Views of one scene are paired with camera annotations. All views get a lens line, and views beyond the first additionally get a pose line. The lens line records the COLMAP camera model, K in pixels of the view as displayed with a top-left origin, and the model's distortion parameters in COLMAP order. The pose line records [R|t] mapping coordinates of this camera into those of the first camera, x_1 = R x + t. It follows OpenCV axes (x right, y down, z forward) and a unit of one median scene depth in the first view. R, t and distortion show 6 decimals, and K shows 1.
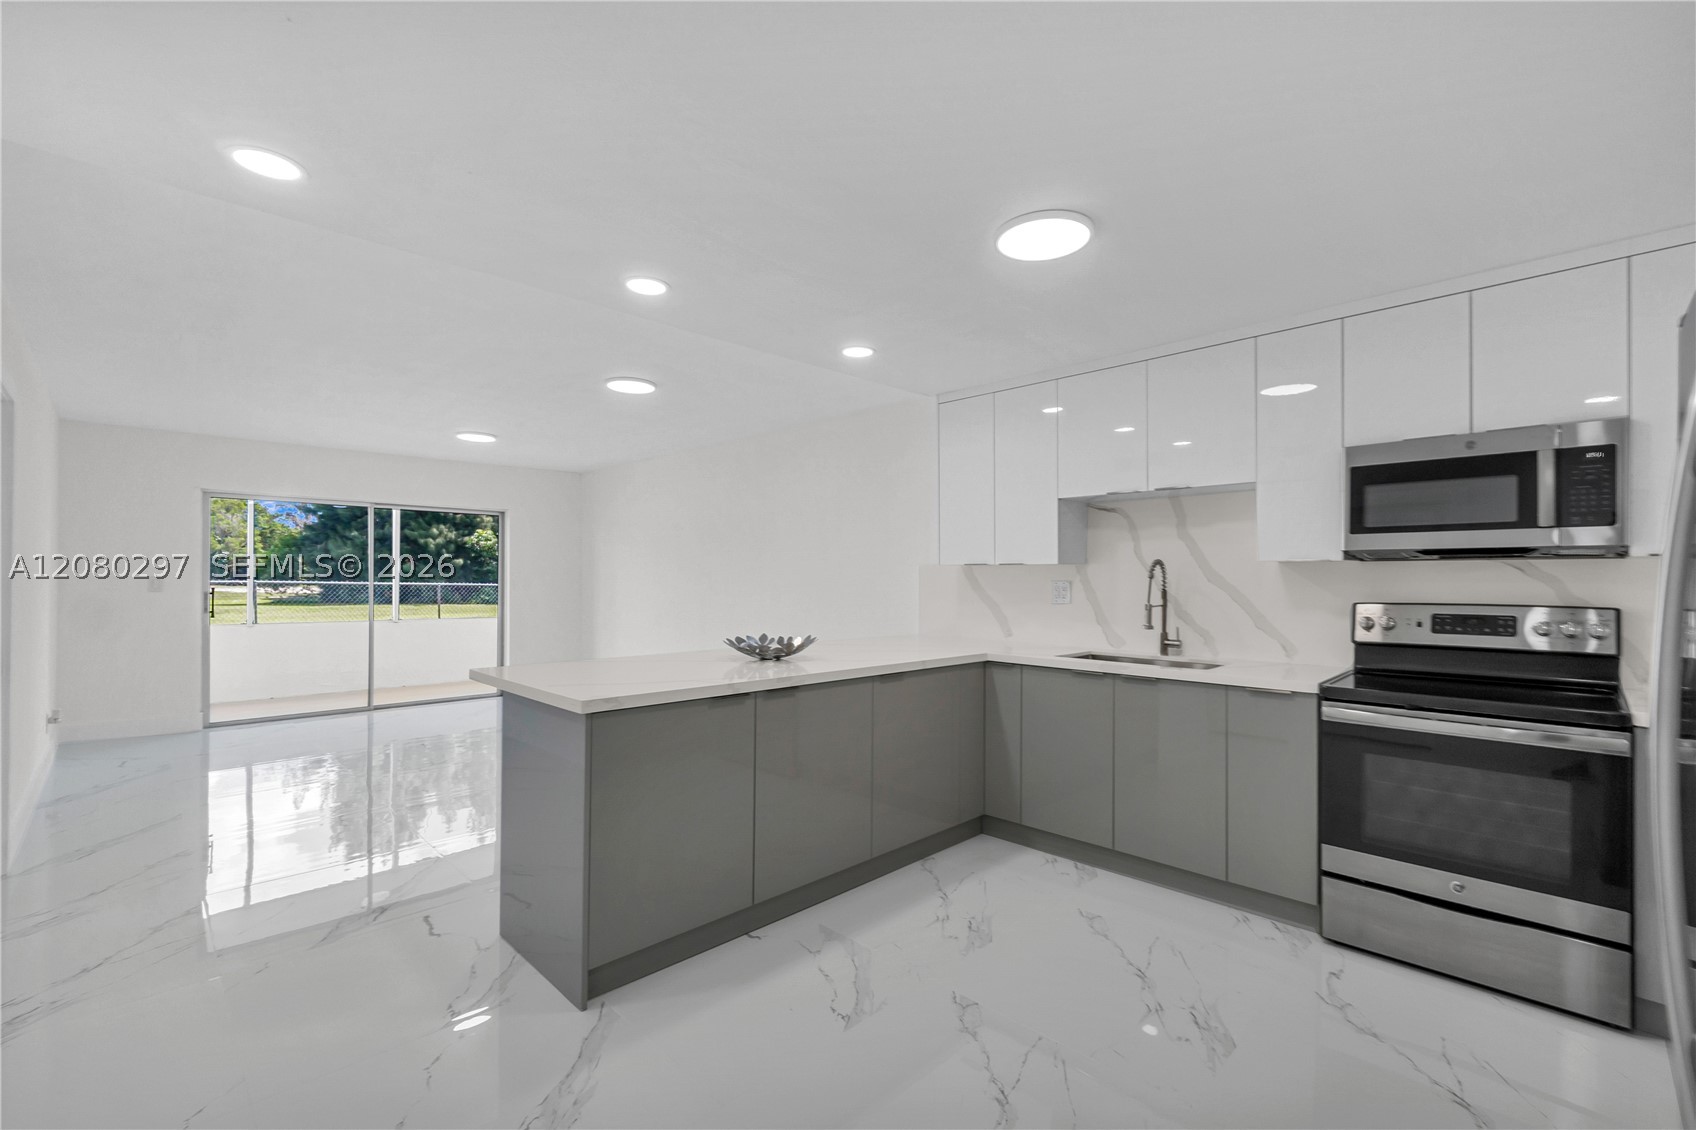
lens RADIAL K [[727.2, 0, 857.7], [0, 727.2, 577.8], [0, 0, 1]] dist [0.000484, -0.000124]
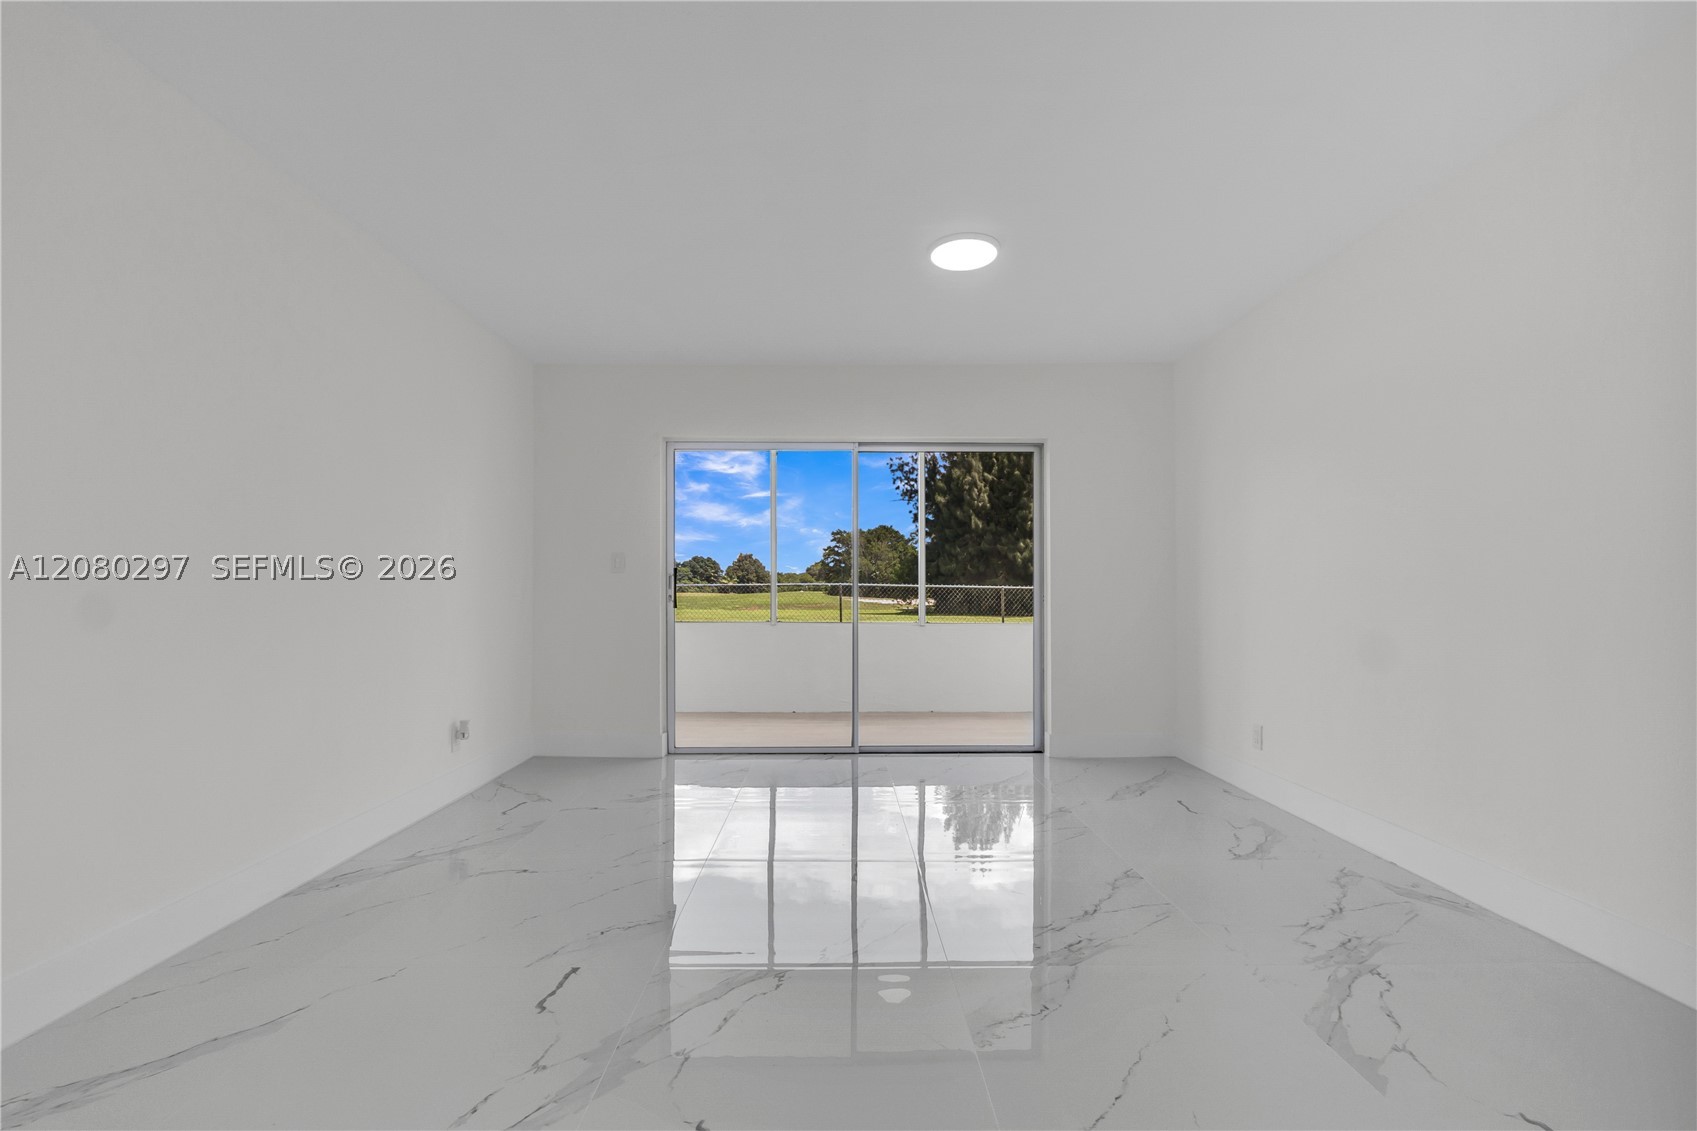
lens RADIAL K [[736.1, 0, 848.5], [0, 736.1, 565.5], [0, 0, 1]] dist [0.008105, -0.000283]
pose [[0.718003, -0.029413, -0.695418, -0.465064], [0.002344, 0.999203, -0.039841, 0.086126], [0.696036, 0.026975, 0.717500, 1.172685]]
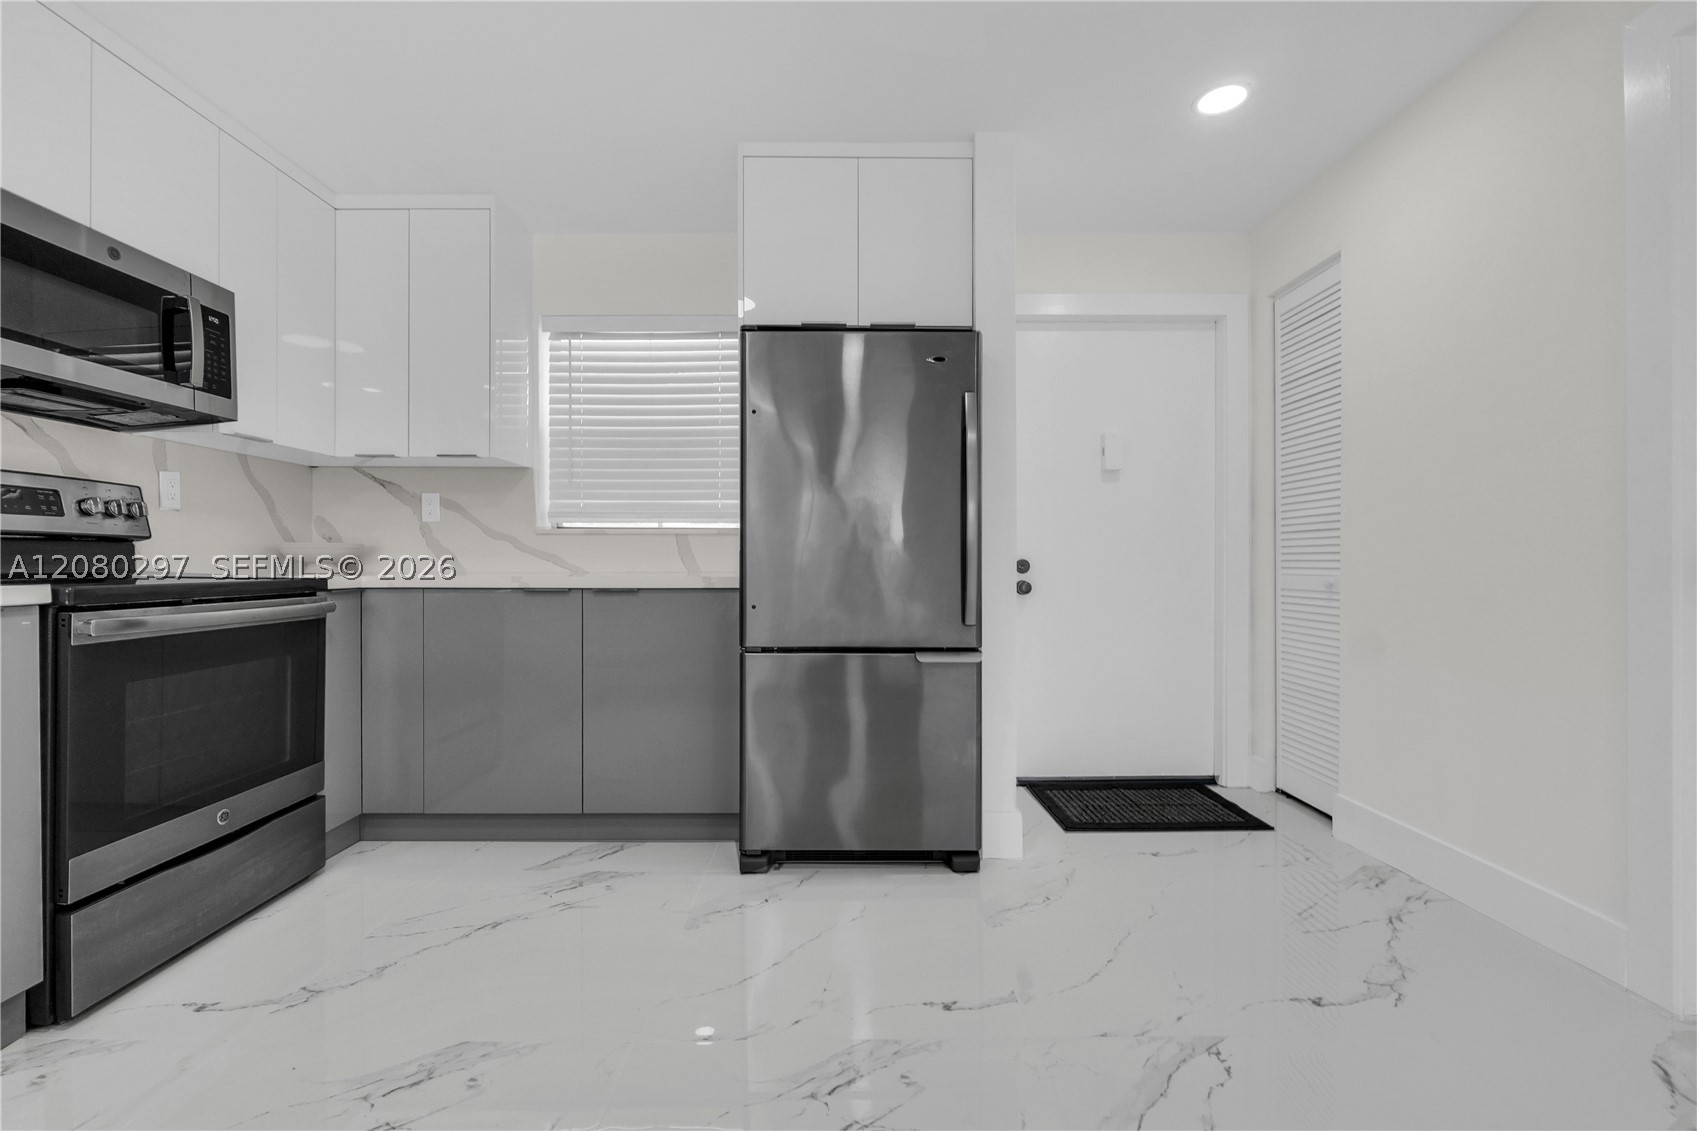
lens RADIAL K [[713.2, 0, 849.6], [0, 713.2, 561.2], [0, 0, 1]] dist [-0.003572, -0.000613]
pose [[-0.711687, -0.004255, 0.702484, -0.173033], [-0.002847, 0.999991, 0.003173, 0.107613], [-0.702491, 0.000259, -0.711693, 0.835055]]
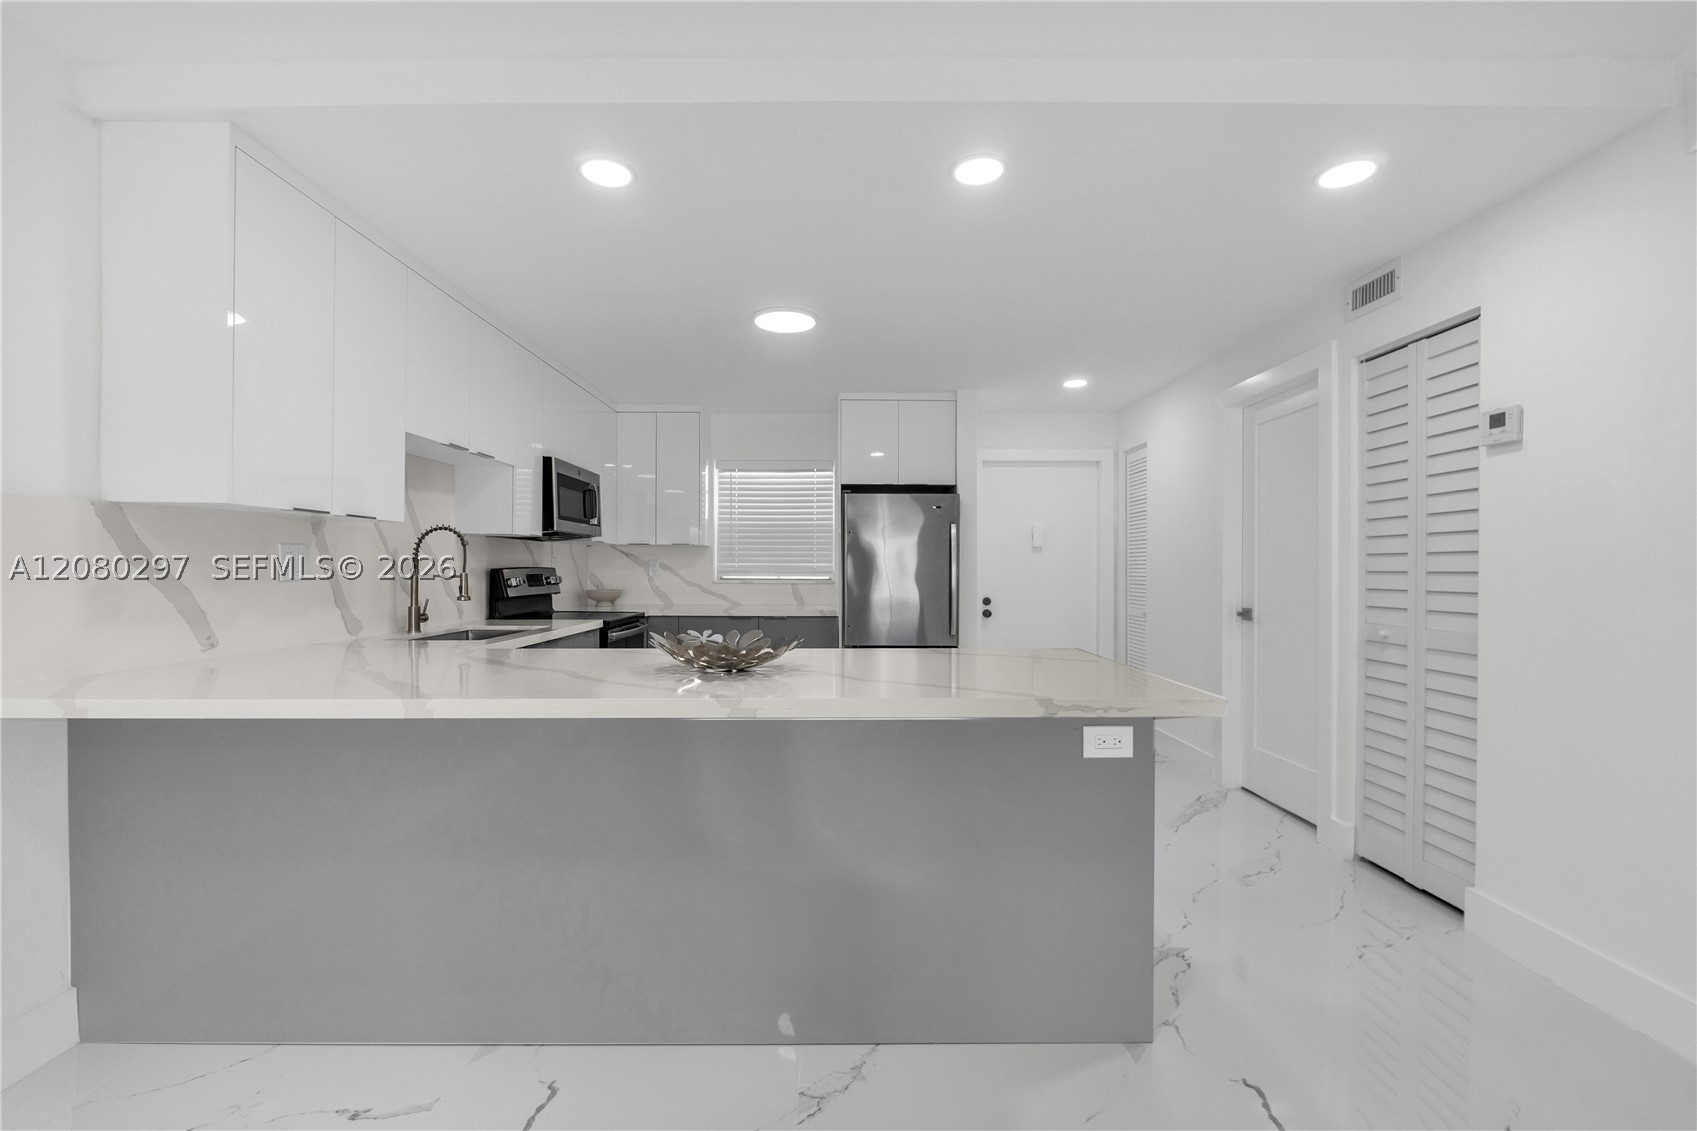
lens RADIAL K [[719.4, 0, 848.5], [0, 719.4, 565.5], [0, 0, 1]] dist [-0.000311, -0.000077]
pose [[-0.709029, -0.001612, 0.705177, -0.681509], [-0.004391, 0.999988, -0.002129, 0.029639], [-0.705166, -0.004606, -0.709028, 1.488227]]
